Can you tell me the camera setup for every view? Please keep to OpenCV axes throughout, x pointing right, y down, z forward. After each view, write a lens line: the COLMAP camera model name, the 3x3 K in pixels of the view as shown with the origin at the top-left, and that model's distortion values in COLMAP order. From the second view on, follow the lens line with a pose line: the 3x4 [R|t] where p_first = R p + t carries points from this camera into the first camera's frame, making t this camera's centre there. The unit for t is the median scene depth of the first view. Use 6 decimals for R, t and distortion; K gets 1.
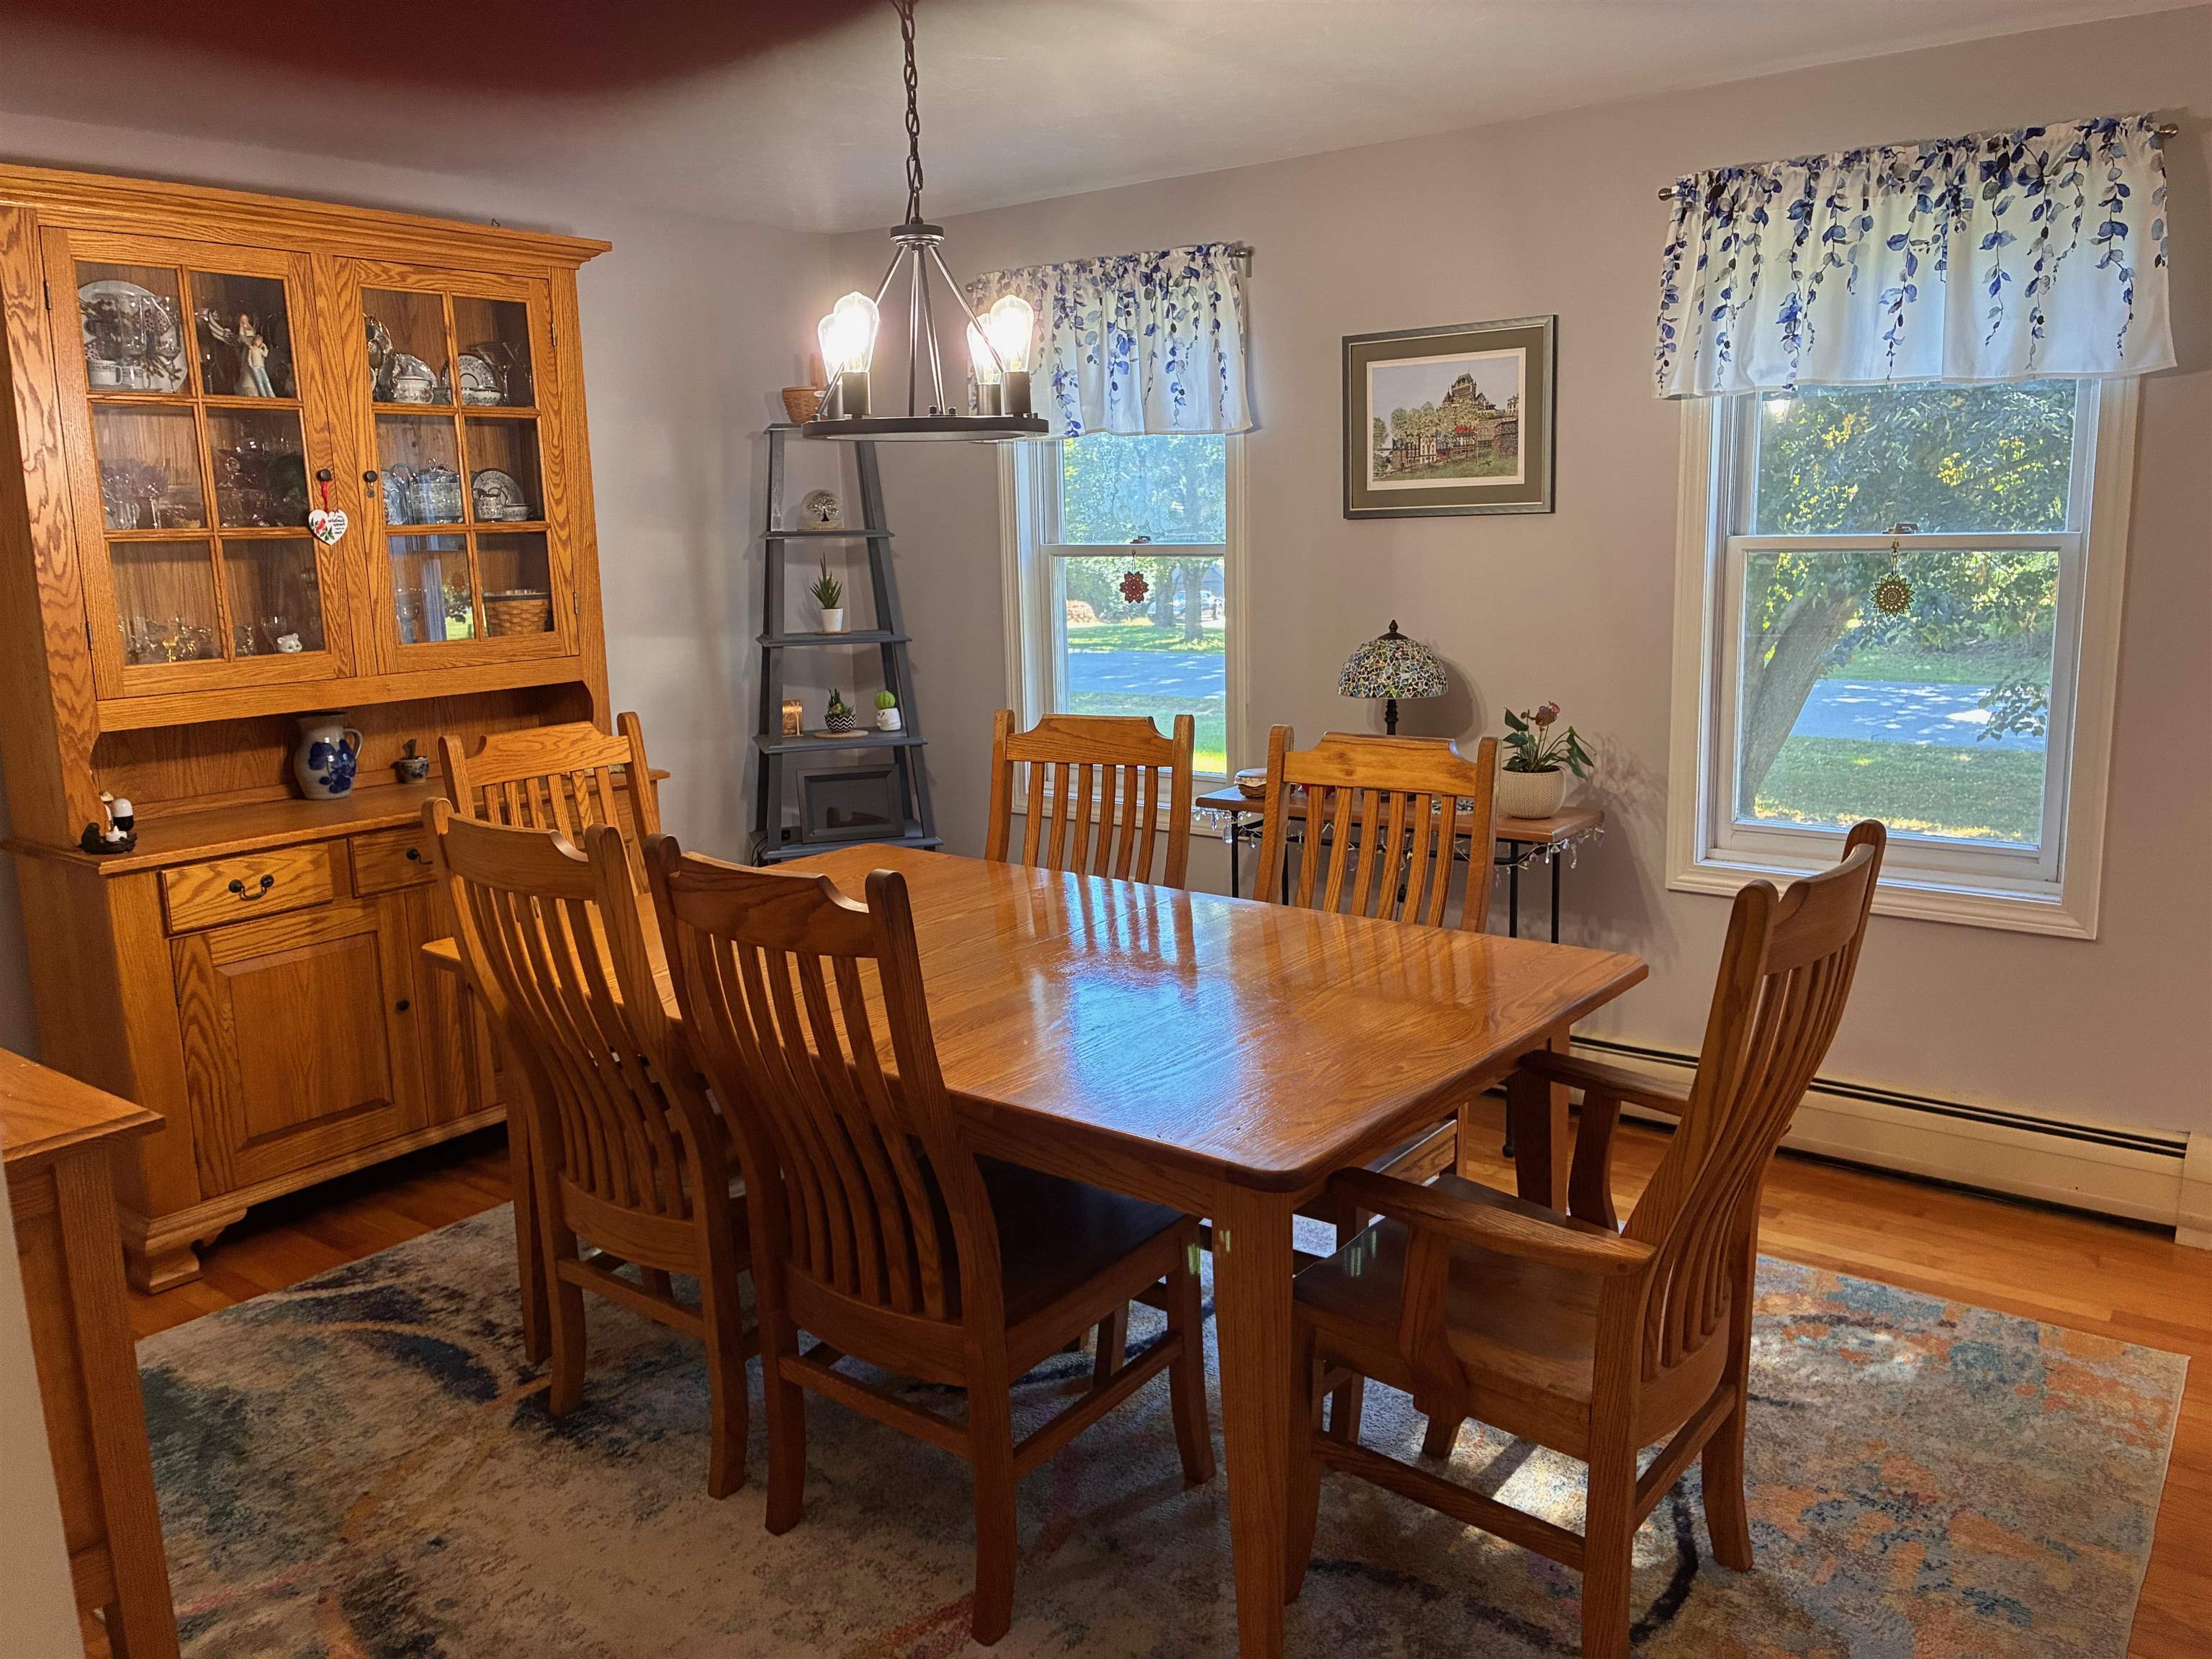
lens RADIAL K [[1683.3, 0, 1112.3], [0, 1683.3, 803.5], [0, 0, 1]] dist [0.035529, -0.015485]
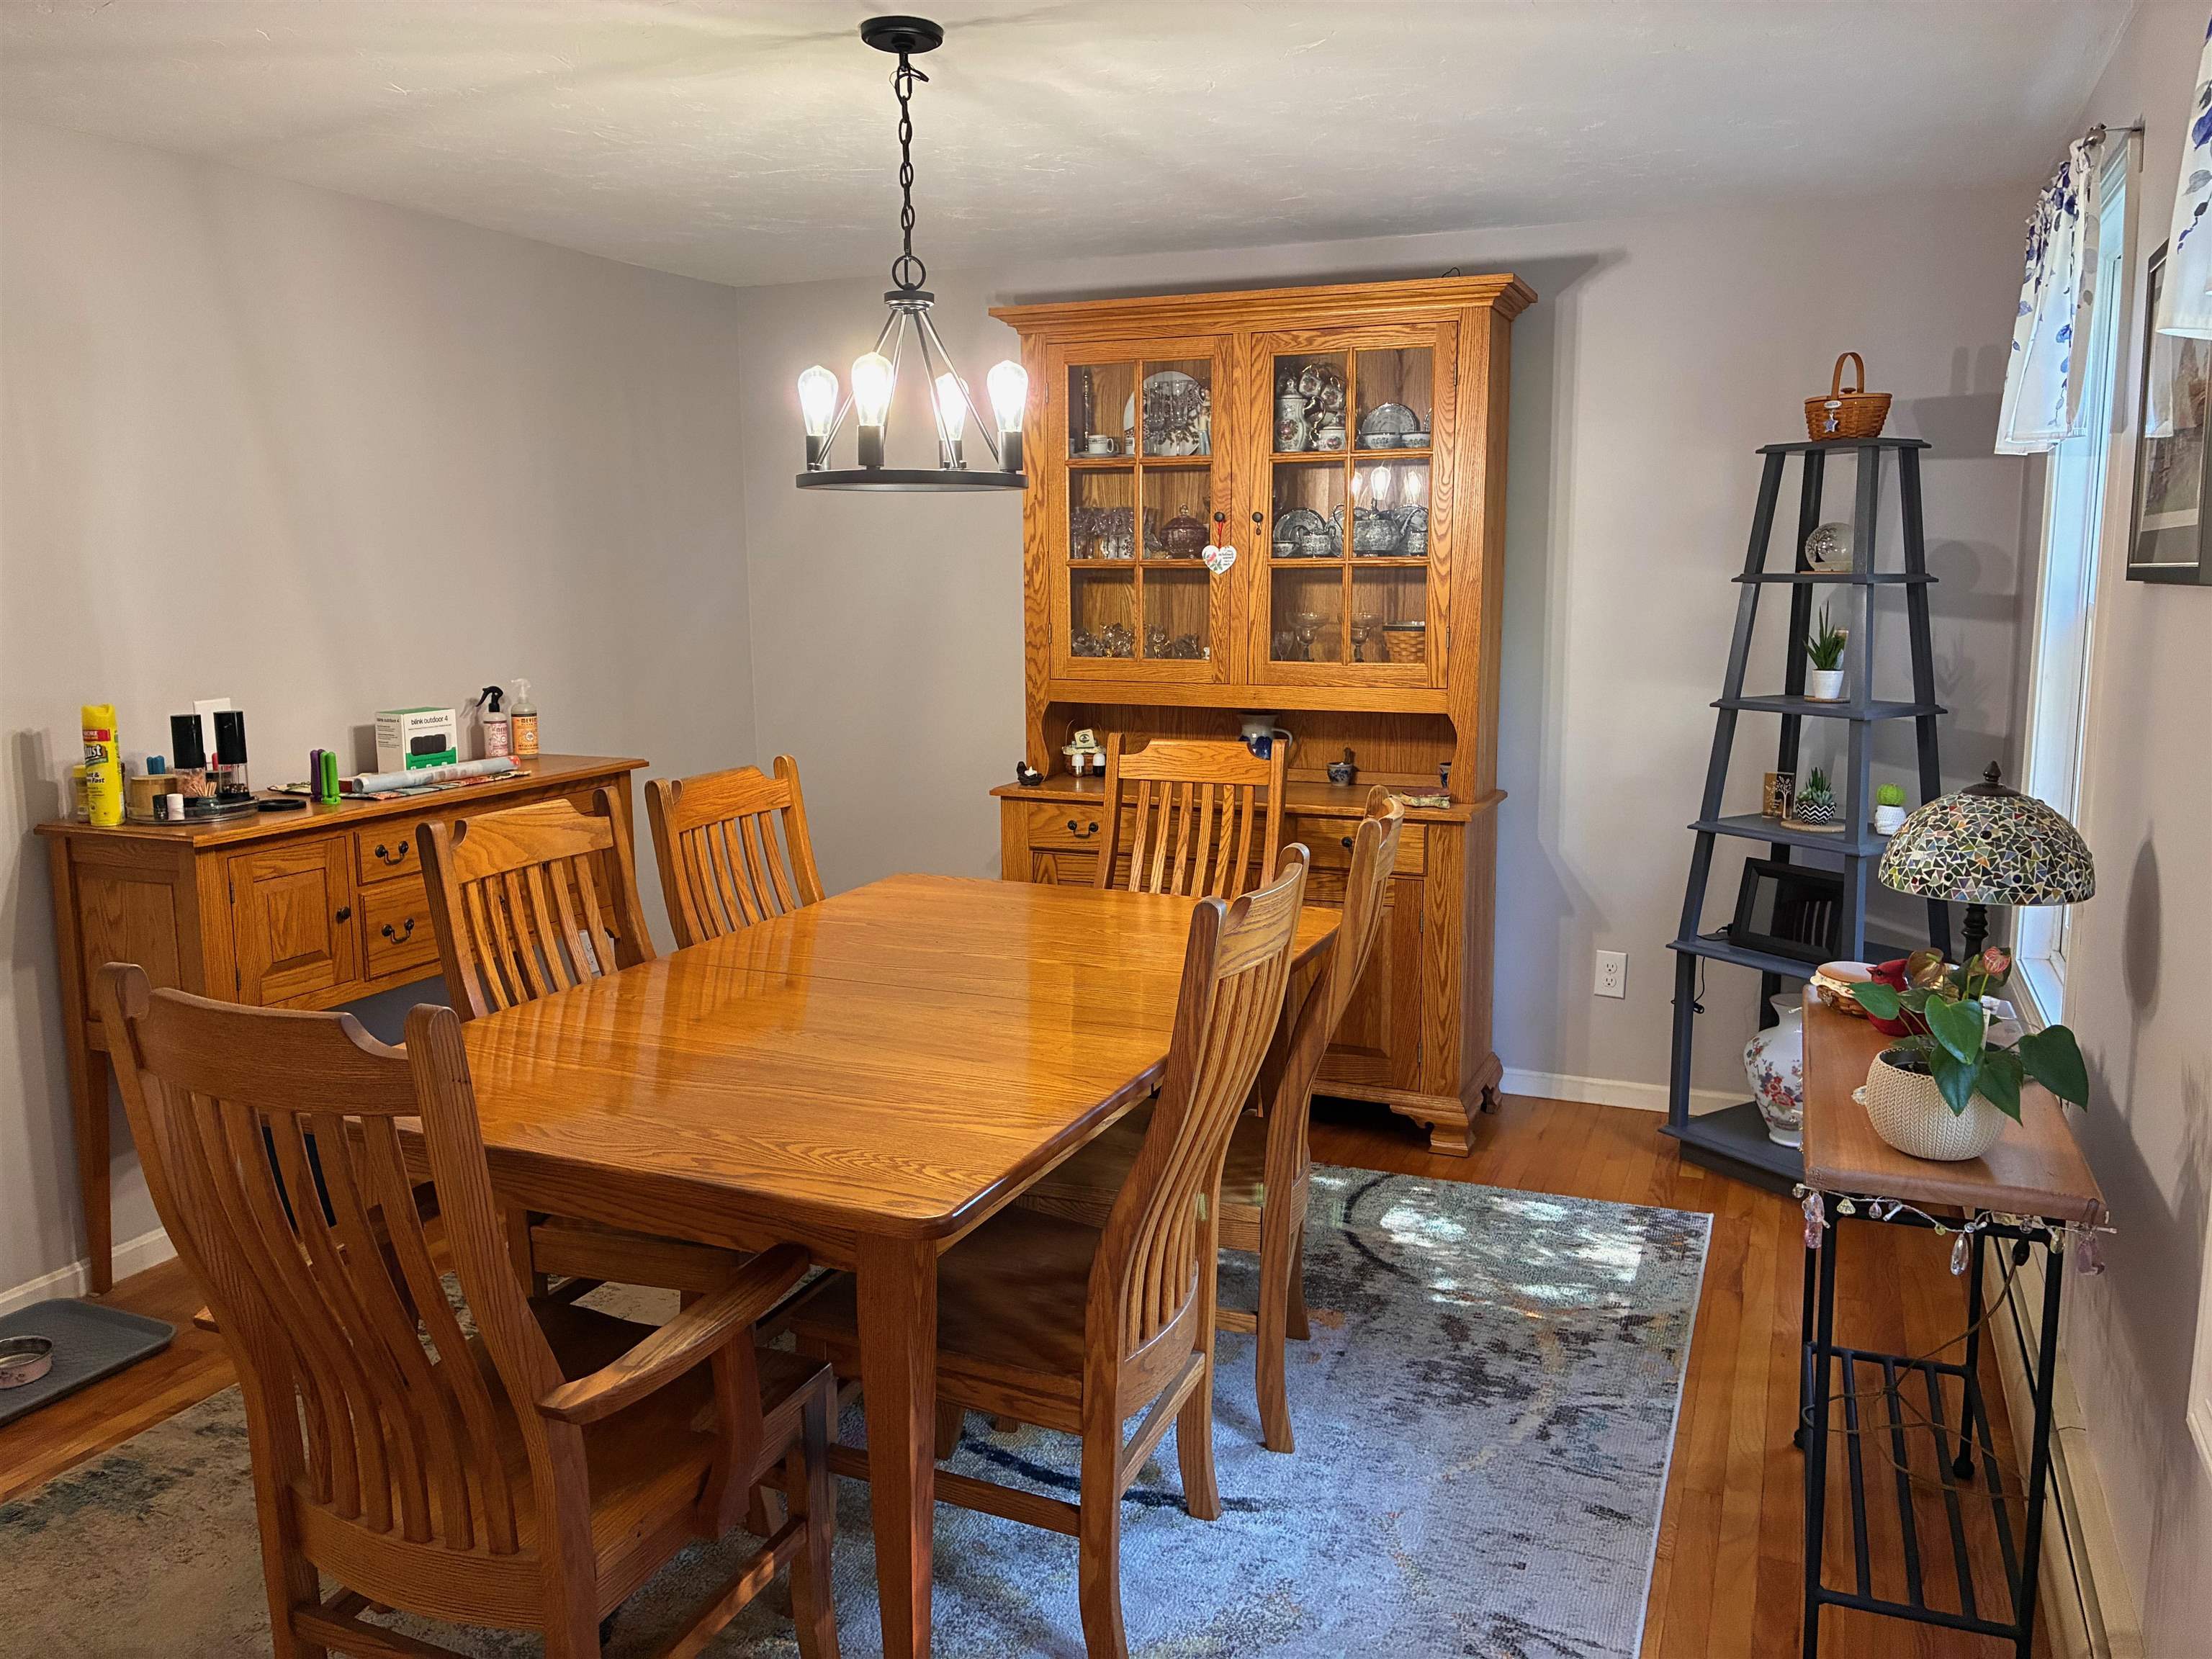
lens RADIAL K [[1683.3, 0, 1112.3], [0, 1683.3, 803.5], [0, 0, 1]] dist [0.035529, -0.015485]
pose [[0.279743, 0.161021, -0.946476, 0.674928], [-0.168071, 0.978825, 0.116849, -0.118538], [0.945249, 0.126388, 0.300882, 0.581267]]
